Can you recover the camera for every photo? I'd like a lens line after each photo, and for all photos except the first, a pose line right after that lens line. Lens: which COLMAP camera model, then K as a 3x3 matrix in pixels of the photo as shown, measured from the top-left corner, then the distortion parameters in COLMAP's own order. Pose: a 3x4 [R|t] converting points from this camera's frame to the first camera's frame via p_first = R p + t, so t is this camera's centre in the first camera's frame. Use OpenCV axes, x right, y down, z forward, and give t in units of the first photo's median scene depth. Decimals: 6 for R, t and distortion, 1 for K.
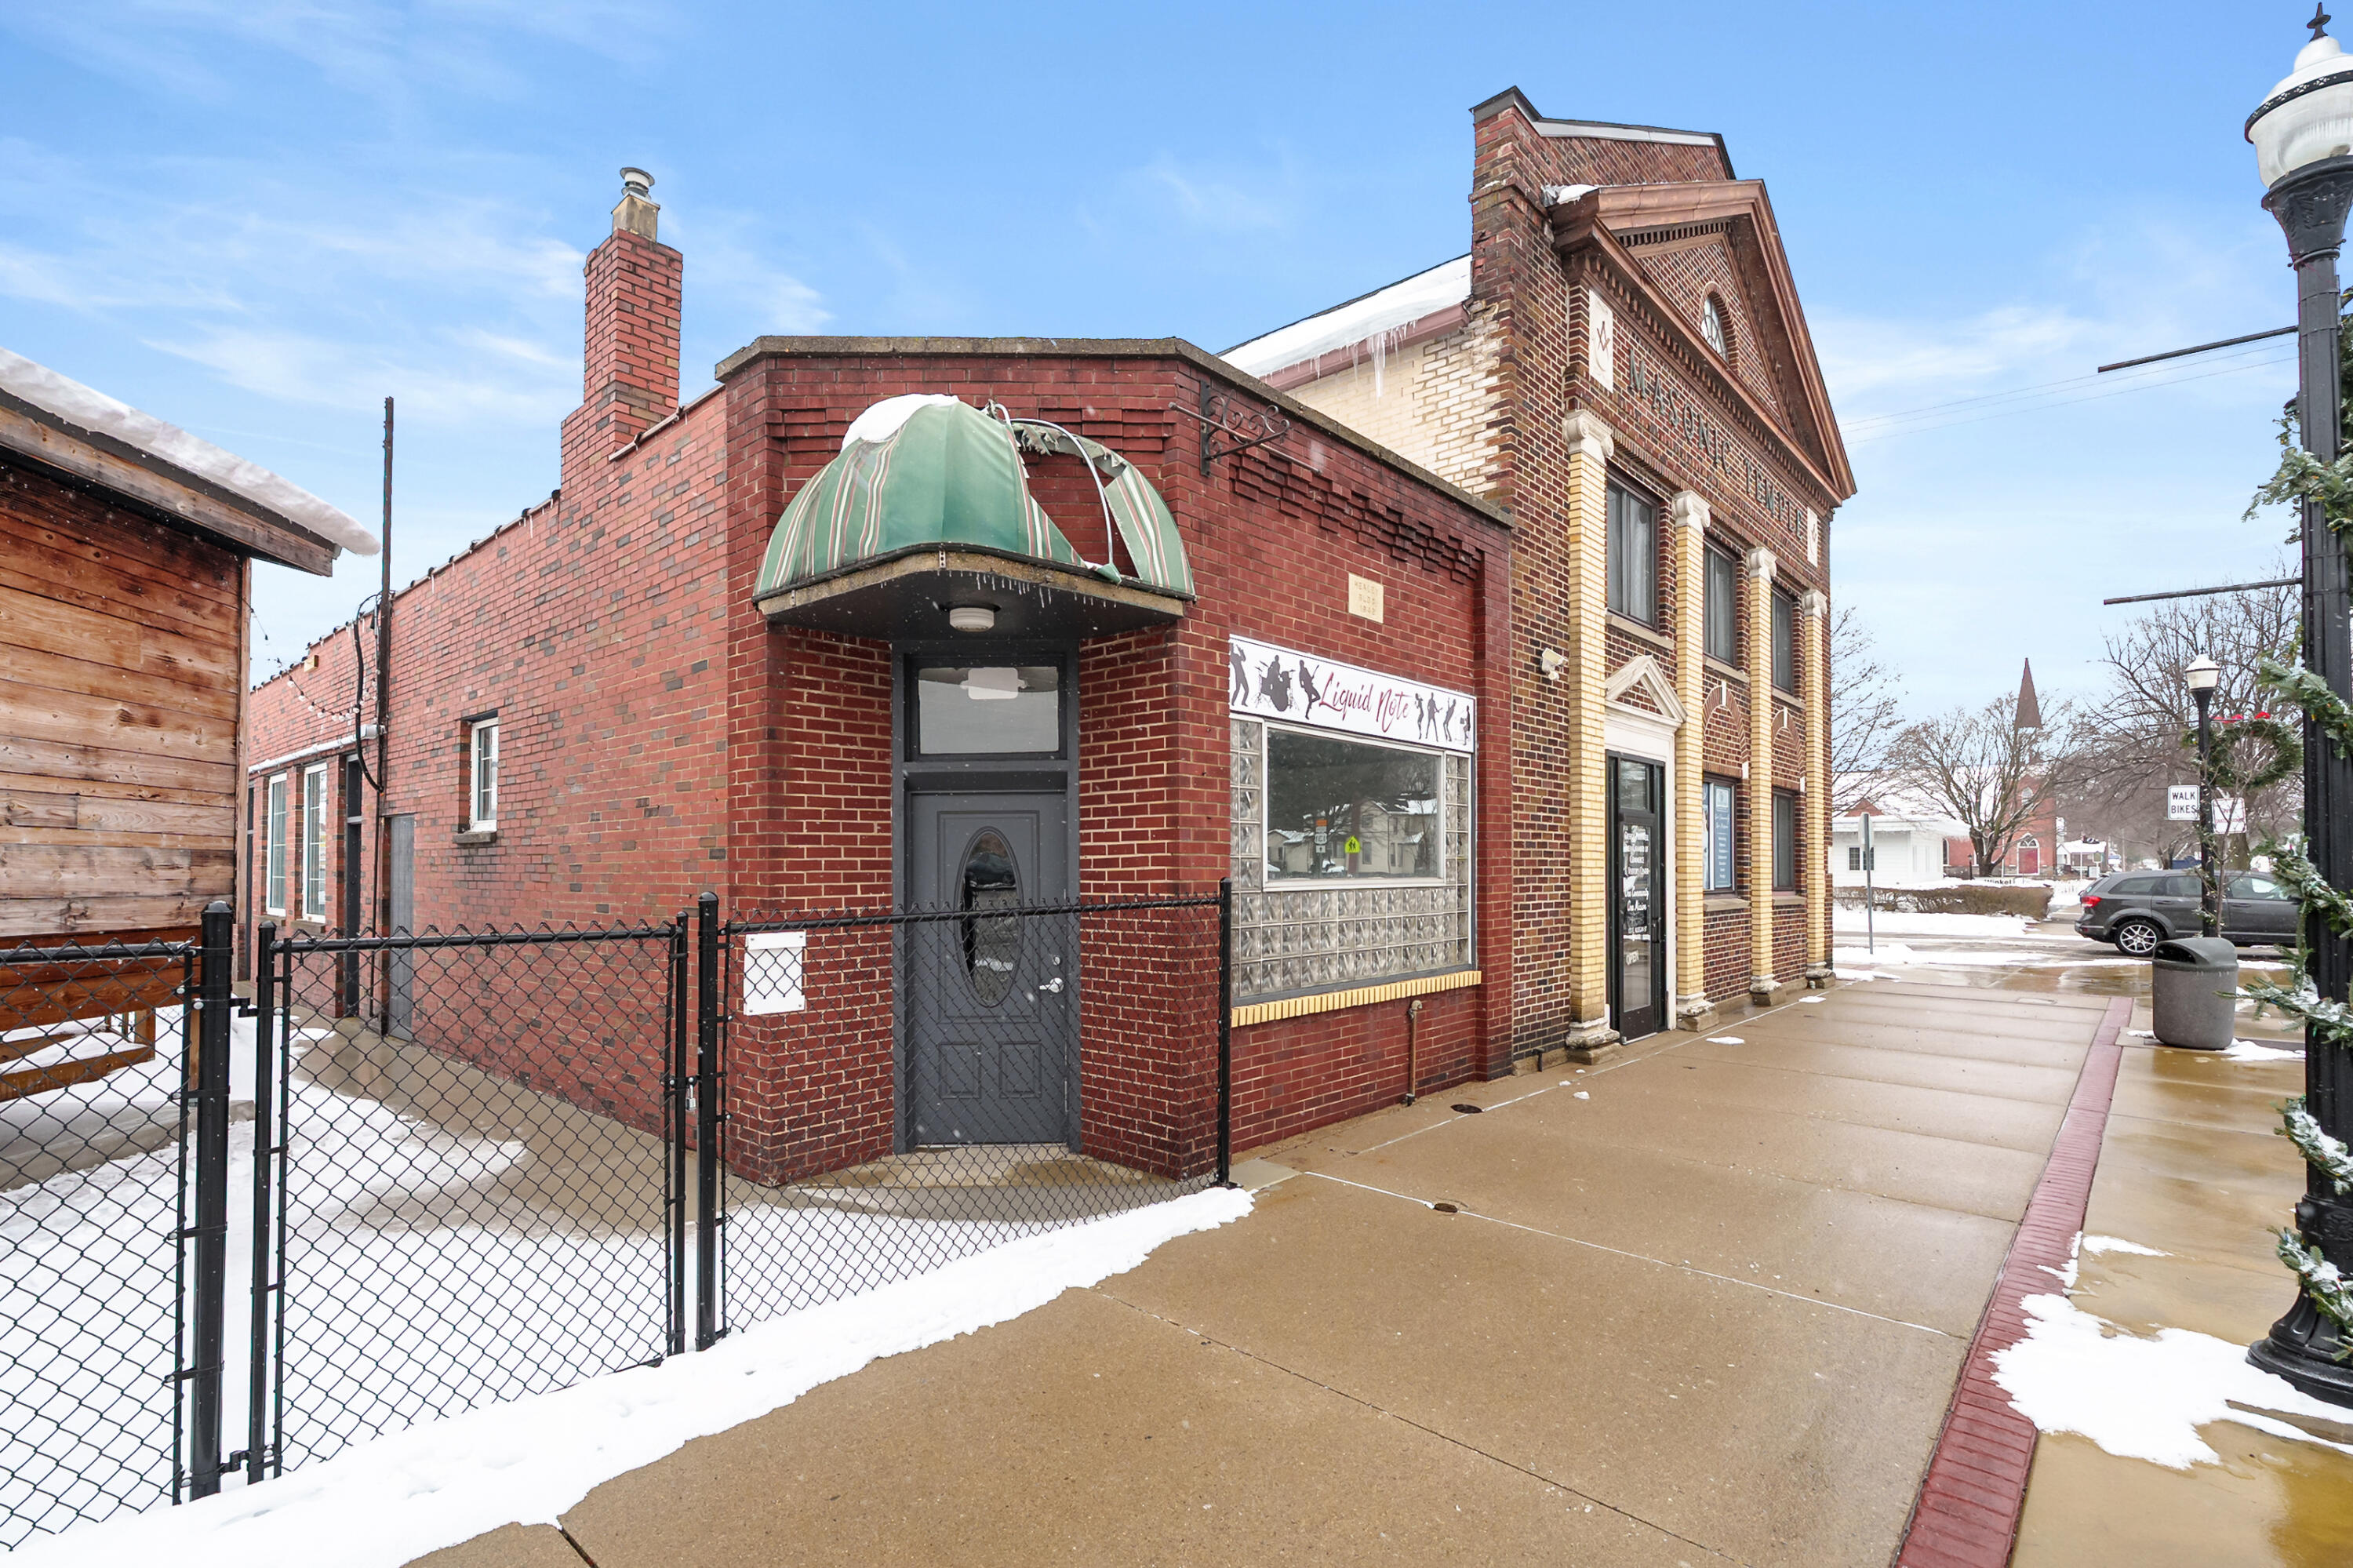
lens RADIAL K [[1150.6, 0, 1134.5], [0, 1150.6, 858.5], [0, 0, 1]] dist [-0.003032, -0.000549]
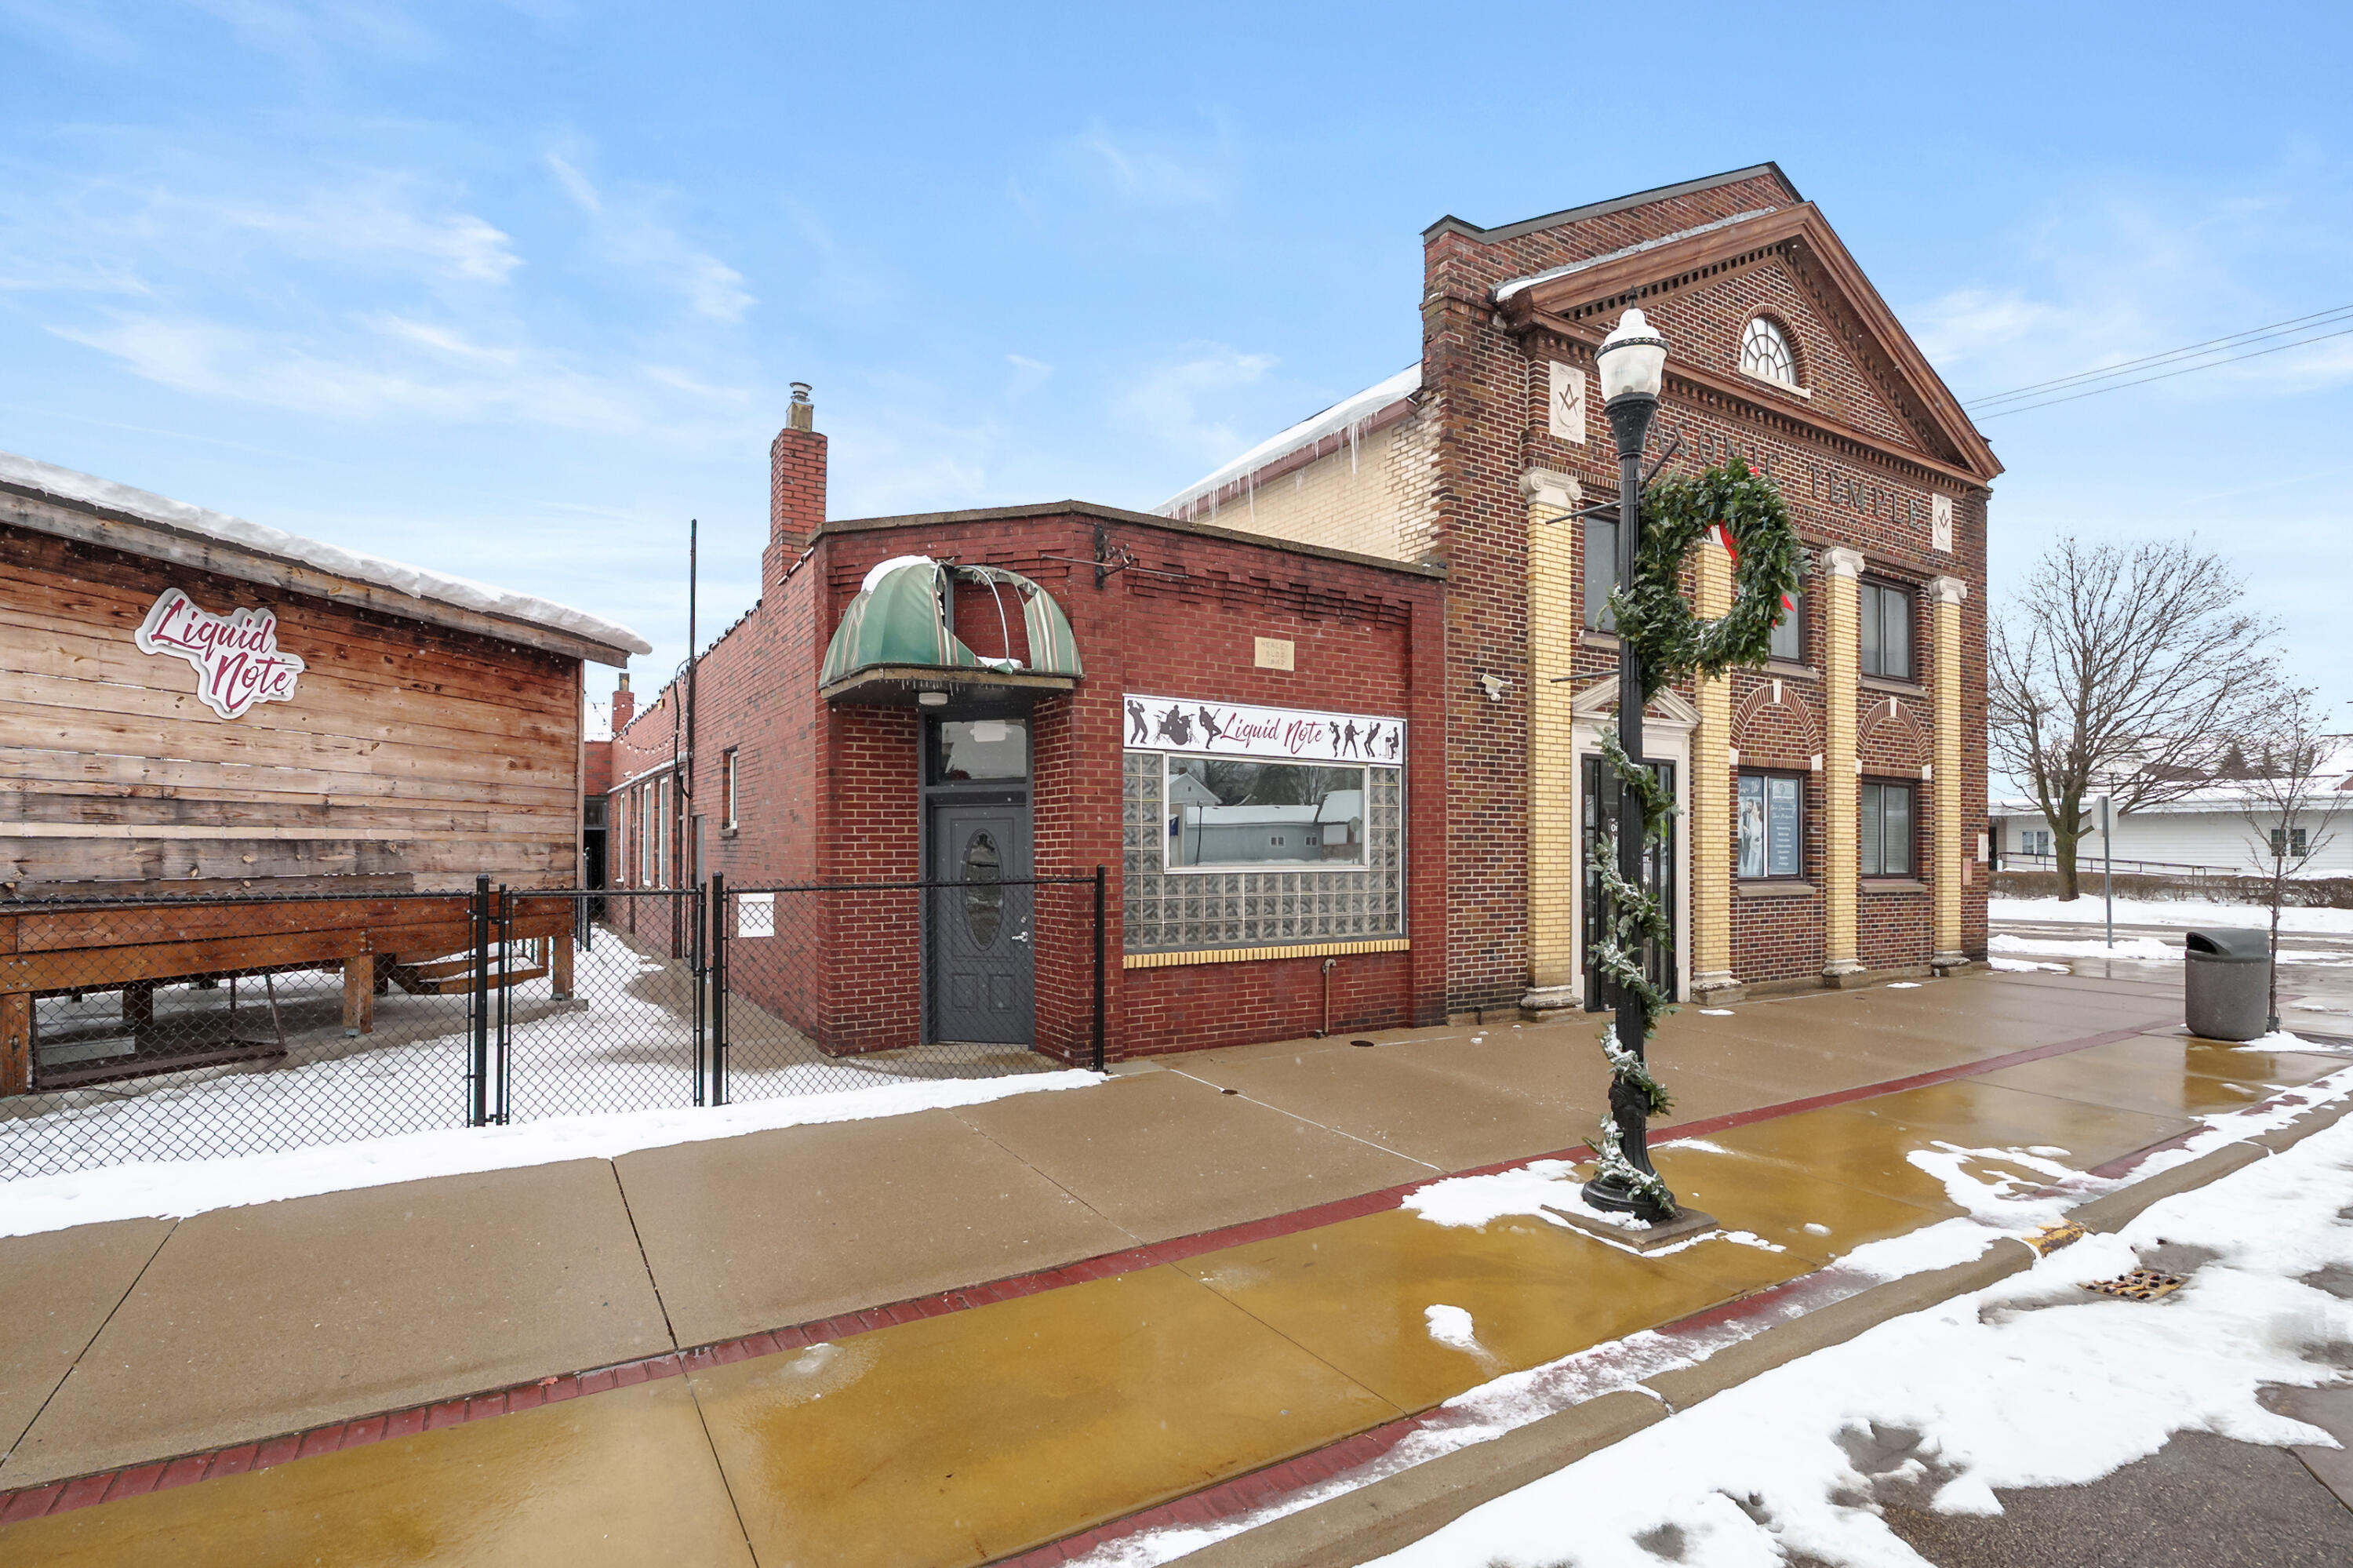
lens RADIAL K [[1150.6, 0, 1134.5], [0, 1150.6, 858.5], [0, 0, 1]] dist [-0.003032, -0.000549]
pose [[0.958262, 0.004776, -0.285850, 0.437876], [-0.000123, 0.999867, 0.016293, -0.012035], [0.285890, -0.015578, 0.958136, -0.327955]]
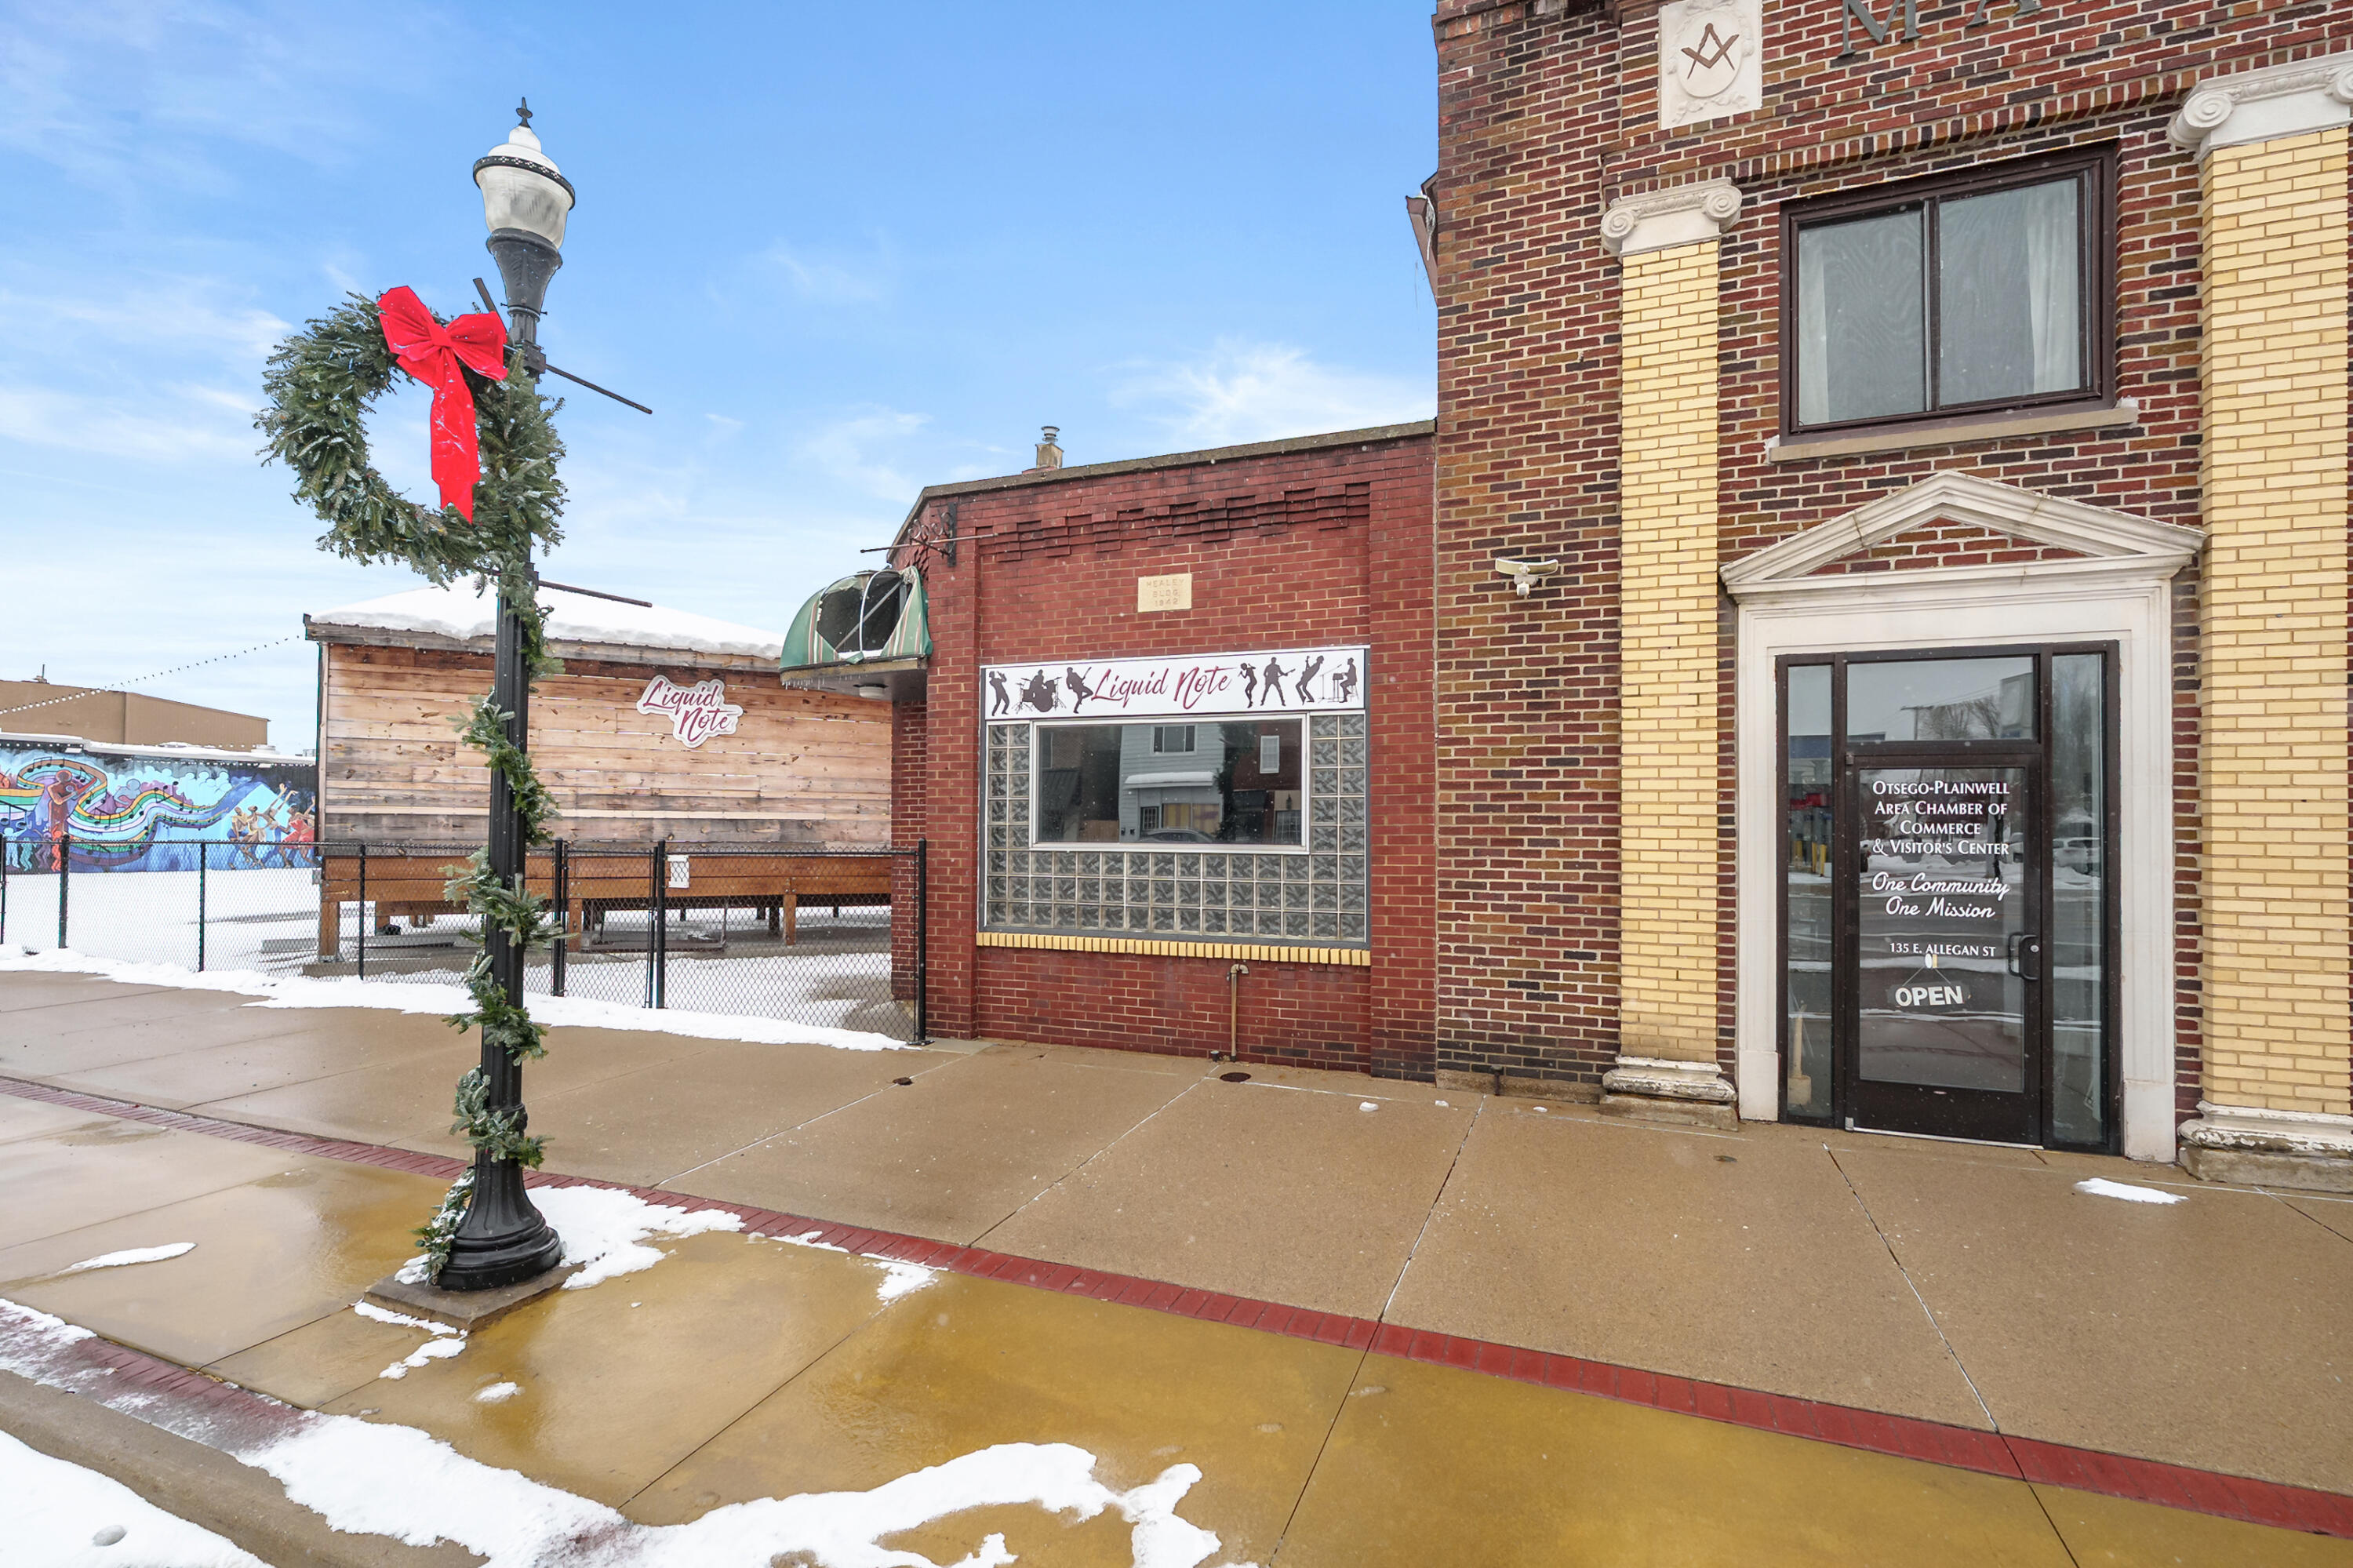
lens RADIAL K [[1064.8, 0, 1185.3], [0, 1064.8, 828.6], [0, 0, 1]] dist [-0.002437, -0.000046]
pose [[0.334355, 0.000258, -0.942447, 1.213418], [-0.001863, 0.999998, -0.000387, 0.003438], [0.942445, 0.001885, 0.334355, 0.691759]]
